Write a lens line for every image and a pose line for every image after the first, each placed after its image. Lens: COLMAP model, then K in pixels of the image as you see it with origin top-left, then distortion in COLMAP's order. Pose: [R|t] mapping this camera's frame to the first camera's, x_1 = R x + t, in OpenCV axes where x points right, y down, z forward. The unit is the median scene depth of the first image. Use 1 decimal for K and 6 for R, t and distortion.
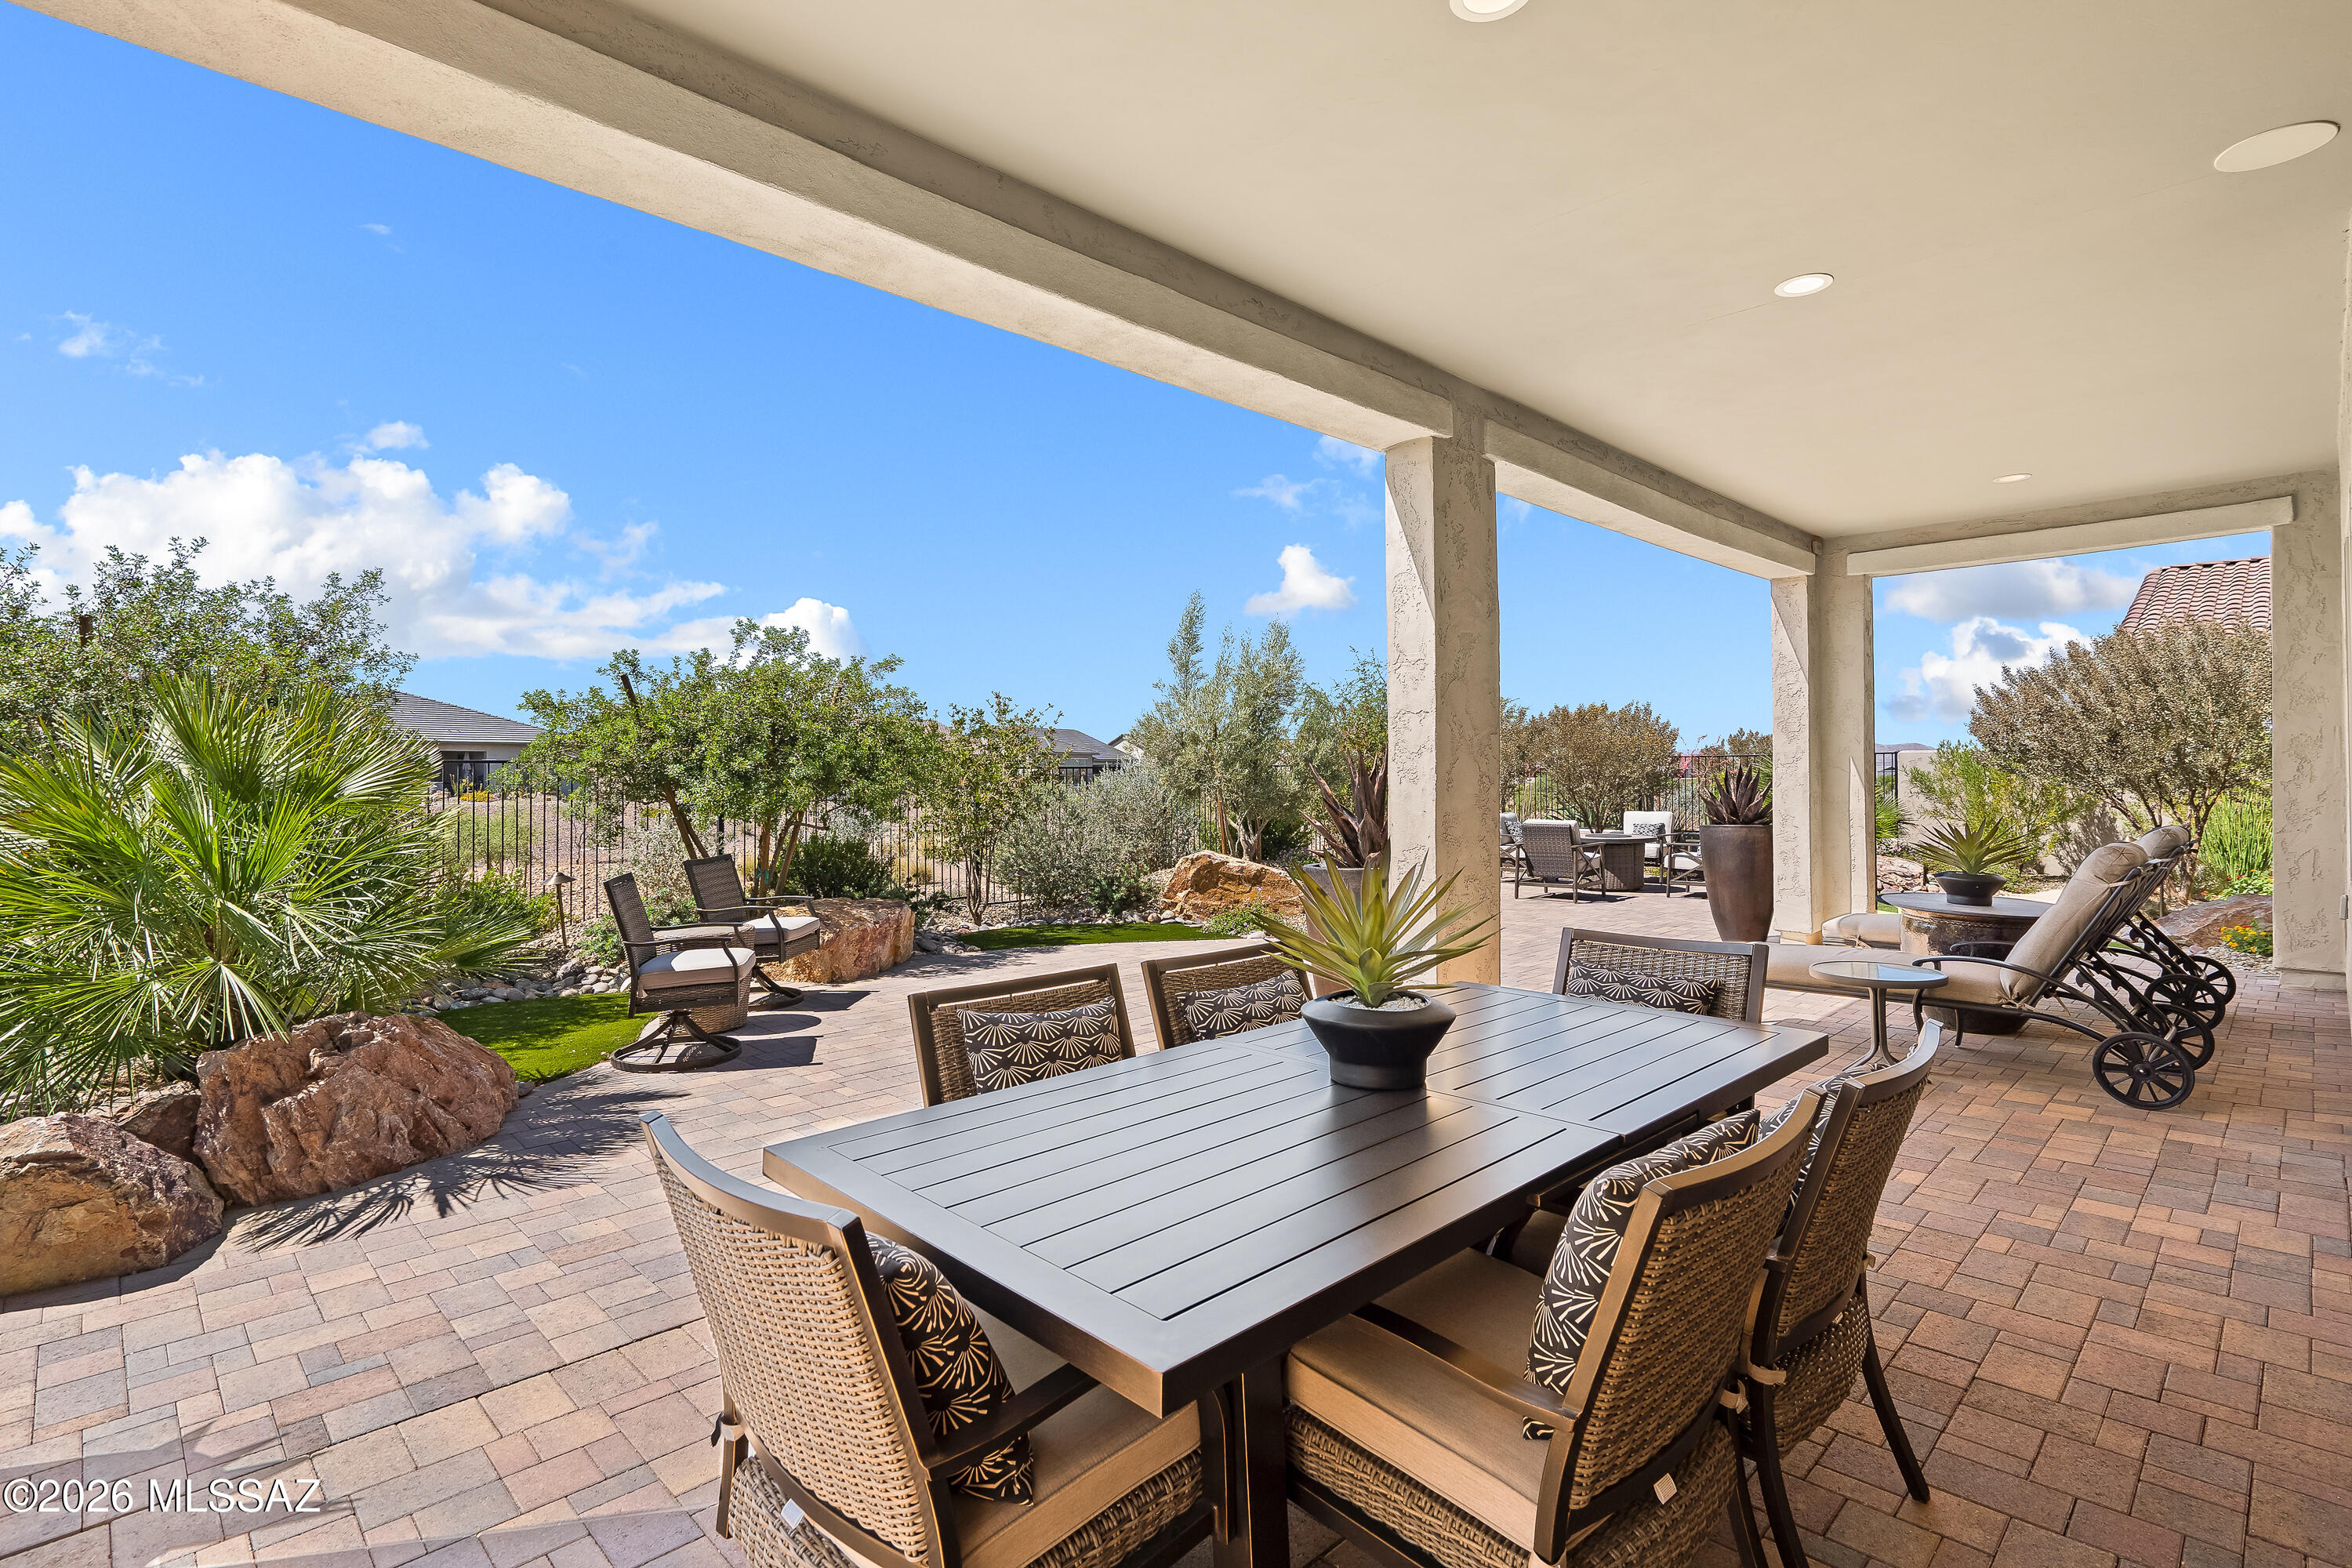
lens RADIAL K [[1087.5, 0, 1167.1], [0, 1087.5, 785.5], [0, 0, 1]] dist [0.000013, -0.000655]
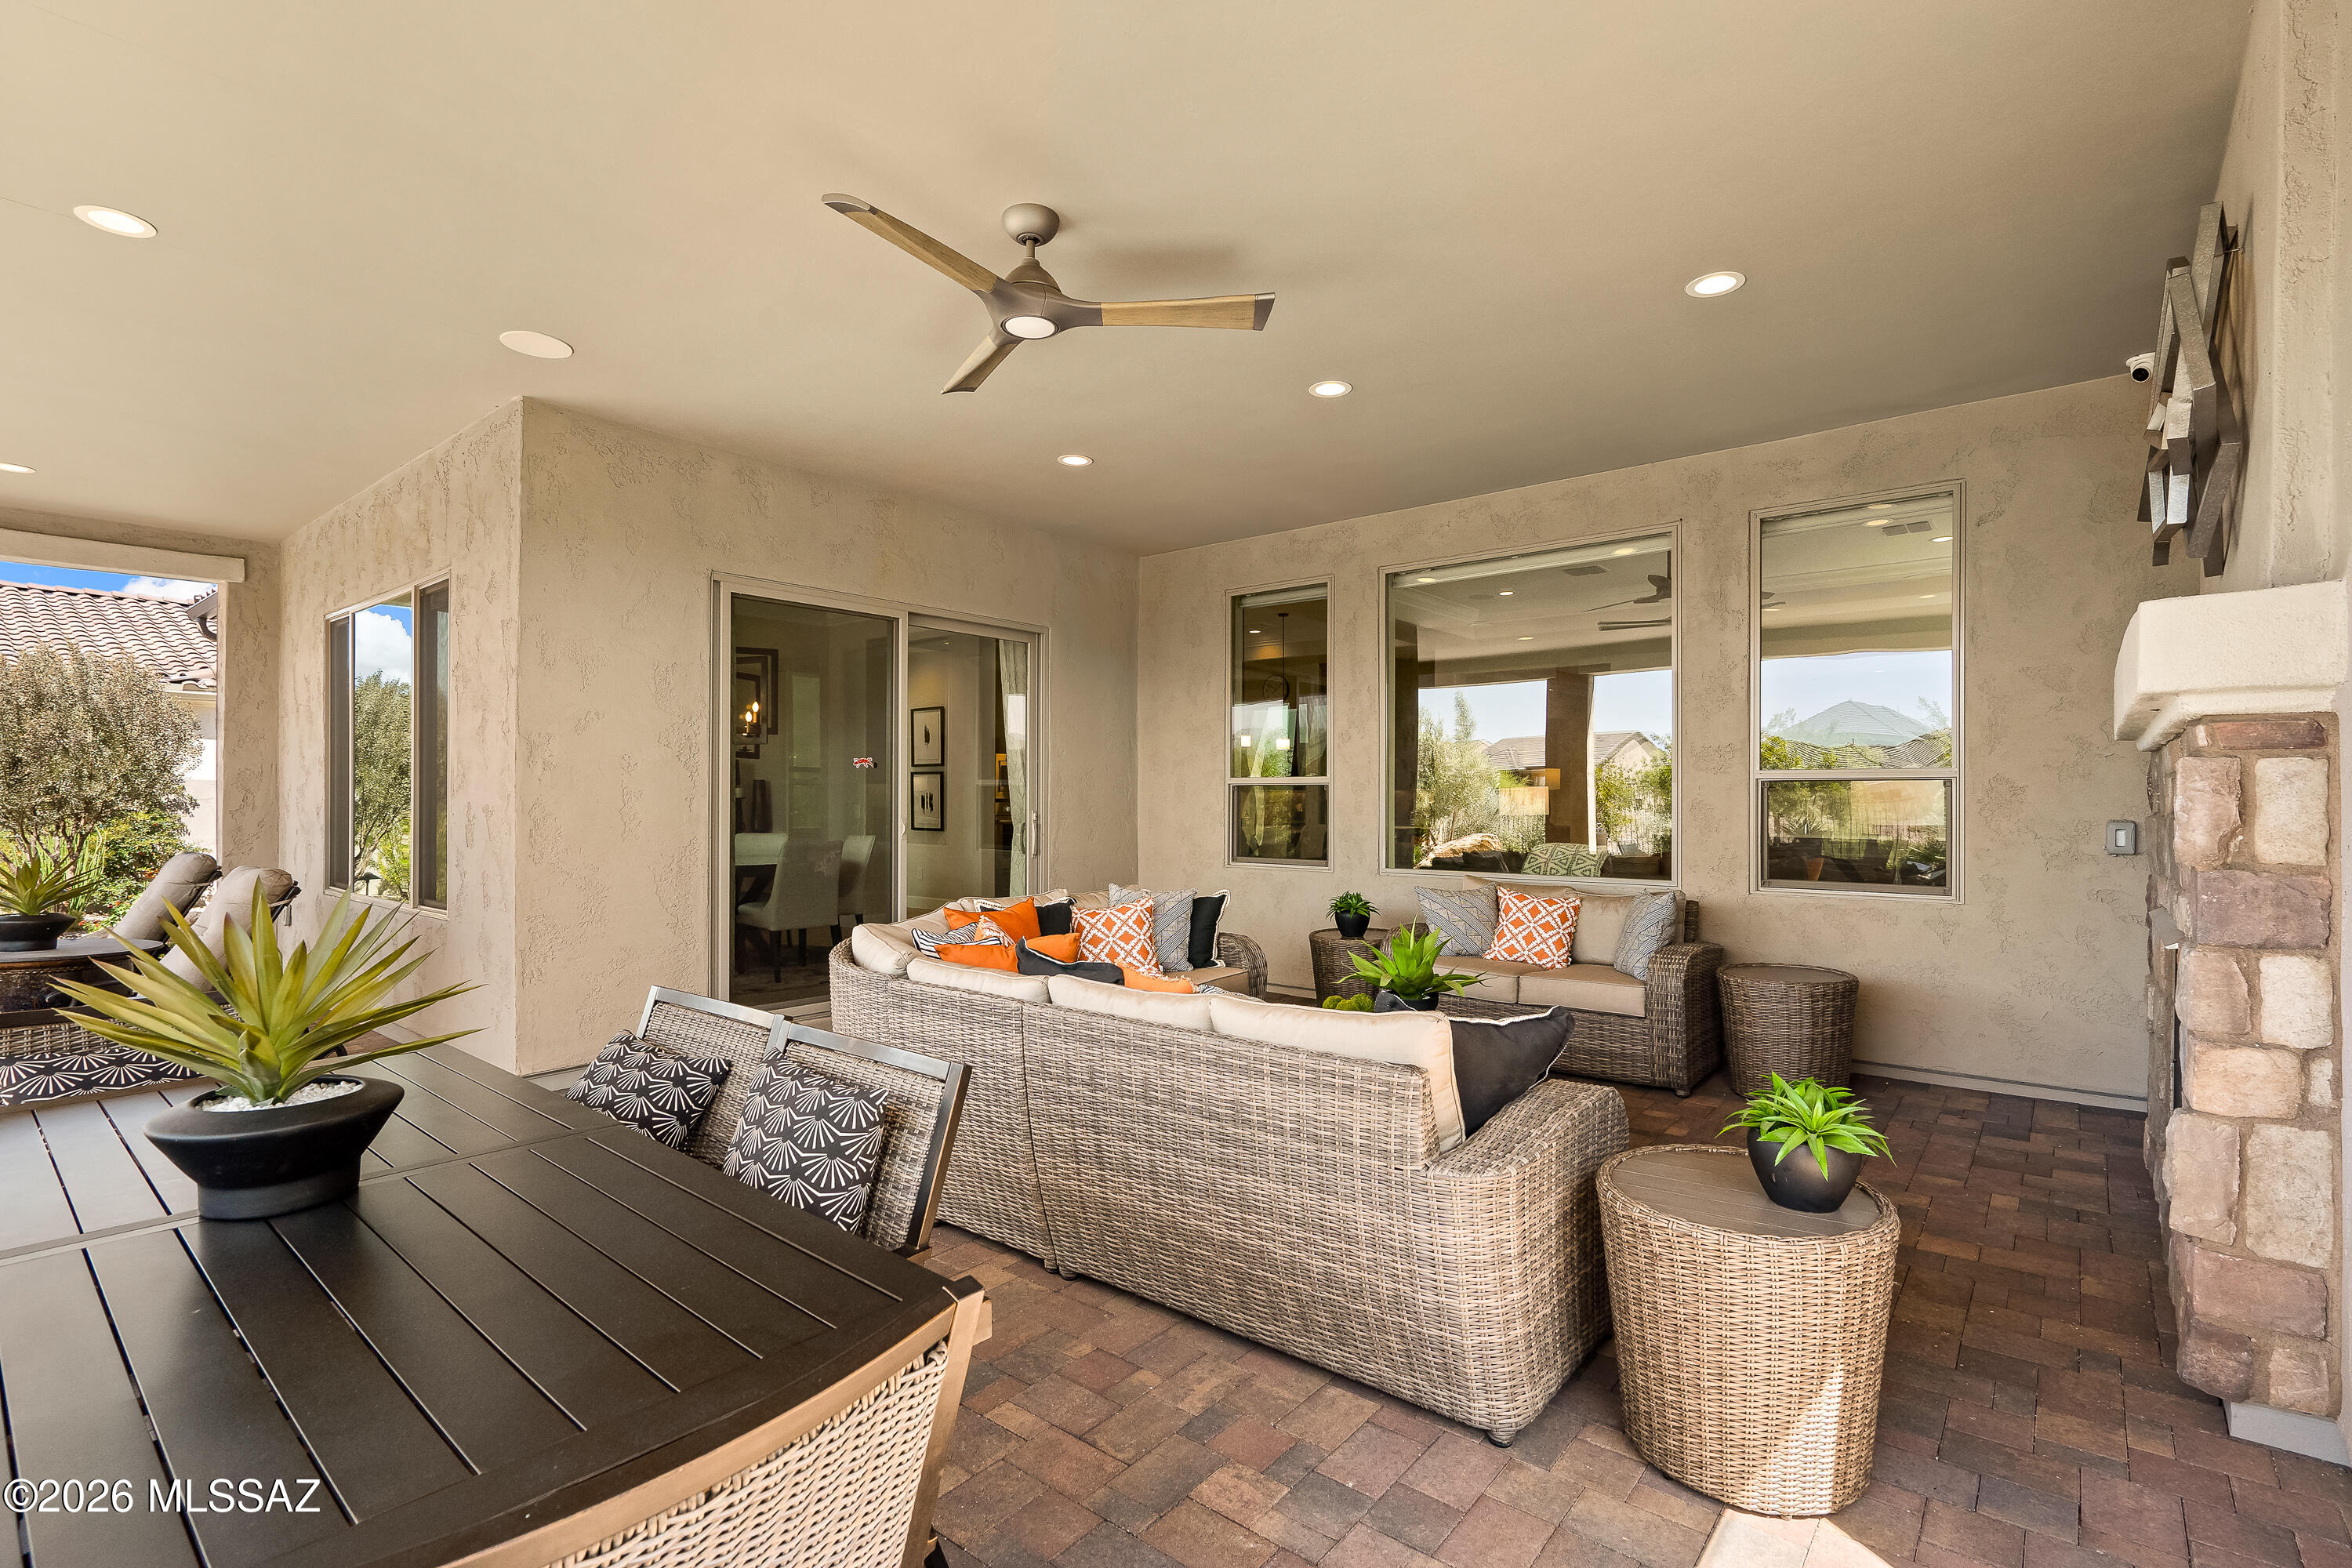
lens RADIAL K [[1087.5, 0, 1167.1], [0, 1087.5, 785.5], [0, 0, 1]] dist [0.000013, -0.000655]
pose [[-0.101702, 0.023383, 0.994540, -0.188410], [0.006438, 0.999718, -0.022846, 0.002289], [-0.994794, 0.004079, -0.101824, 0.156182]]
